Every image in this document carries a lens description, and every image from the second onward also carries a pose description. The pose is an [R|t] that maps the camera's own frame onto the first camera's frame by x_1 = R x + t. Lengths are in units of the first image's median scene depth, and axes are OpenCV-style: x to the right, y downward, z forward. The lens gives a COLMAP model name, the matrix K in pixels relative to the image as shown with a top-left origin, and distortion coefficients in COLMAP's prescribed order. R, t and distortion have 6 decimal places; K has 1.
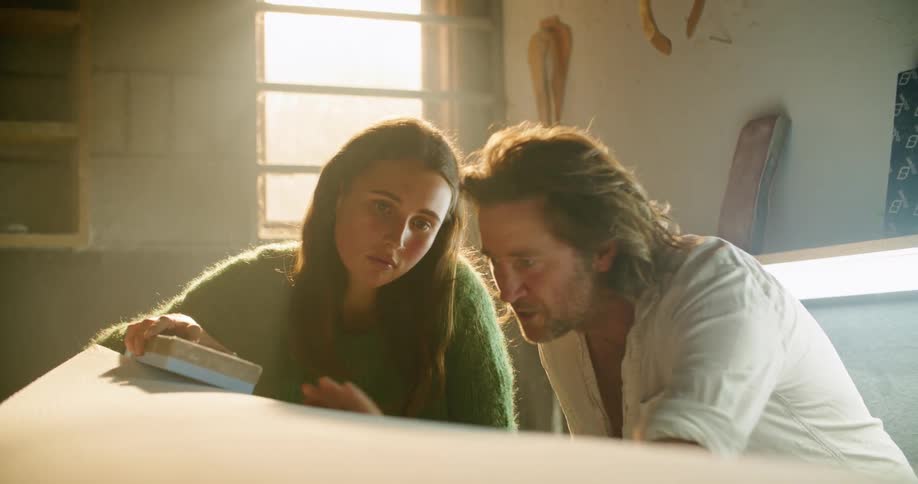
lens RADIAL K [[1448.4, 0, 440.1], [0, 1448.4, 234.0], [0, 0, 1]] dist [-0.102096, 0.000000]
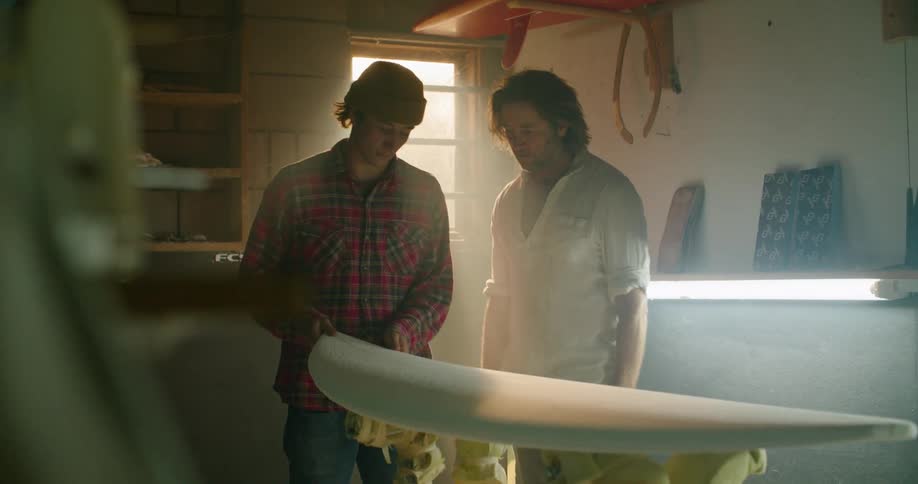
lens RADIAL K [[1448.4, 0, 444.6], [0, 1448.4, 233.3], [0, 0, 1]] dist [-0.102096, 0.000000]
pose [[0.998345, 0.012868, 0.056051, -0.147260], [-0.015424, 0.998849, 0.045426, -0.098313], [-0.055402, -0.046215, 0.997394, -0.642695]]
